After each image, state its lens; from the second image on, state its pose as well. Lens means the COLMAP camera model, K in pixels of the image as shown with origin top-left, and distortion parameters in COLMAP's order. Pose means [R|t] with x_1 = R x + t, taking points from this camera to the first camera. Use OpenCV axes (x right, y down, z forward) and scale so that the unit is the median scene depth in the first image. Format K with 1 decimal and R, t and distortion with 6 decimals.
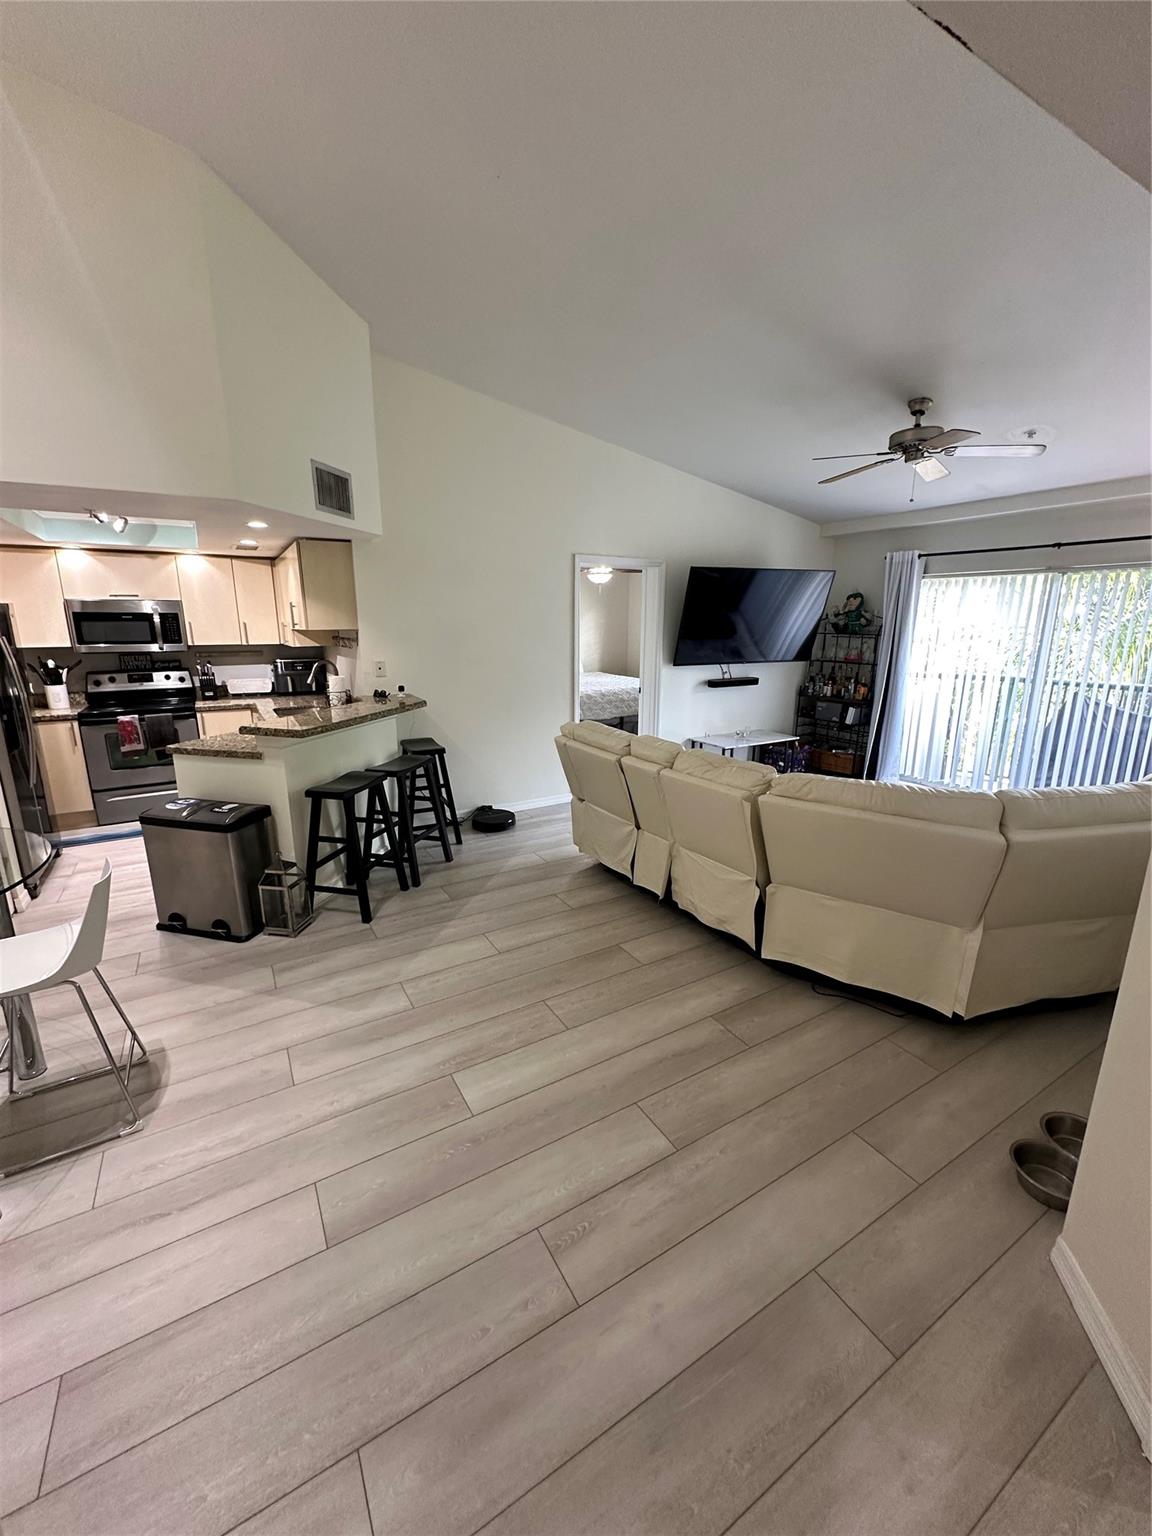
lens RADIAL K [[614.1, 0, 576.6], [0, 614.1, 765.3], [0, 0, 1]] dist [0.004347, -0.000516]
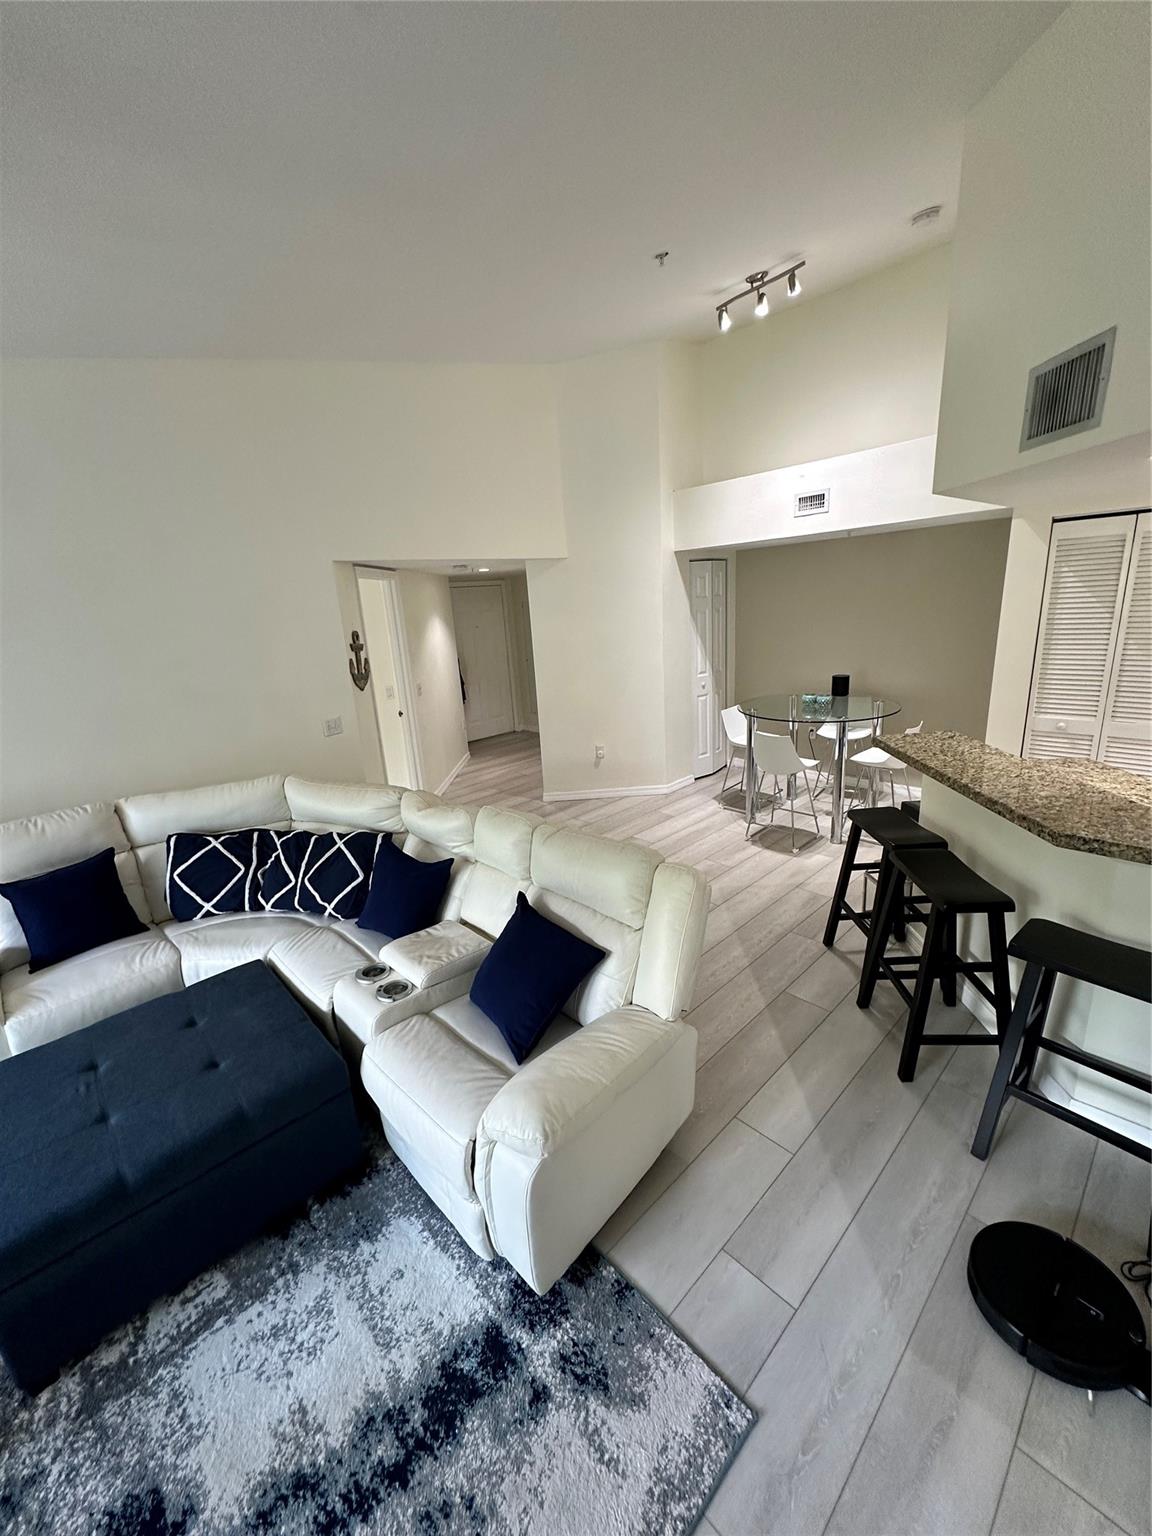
lens RADIAL K [[614.1, 0, 570.4], [0, 614.1, 769.0], [0, 0, 1]] dist [0.004347, -0.000516]
pose [[-0.973994, 0.118323, -0.193222, 0.120303], [0.011806, 0.878149, 0.478241, -0.267219], [0.226265, 0.463523, -0.856709, 0.971069]]
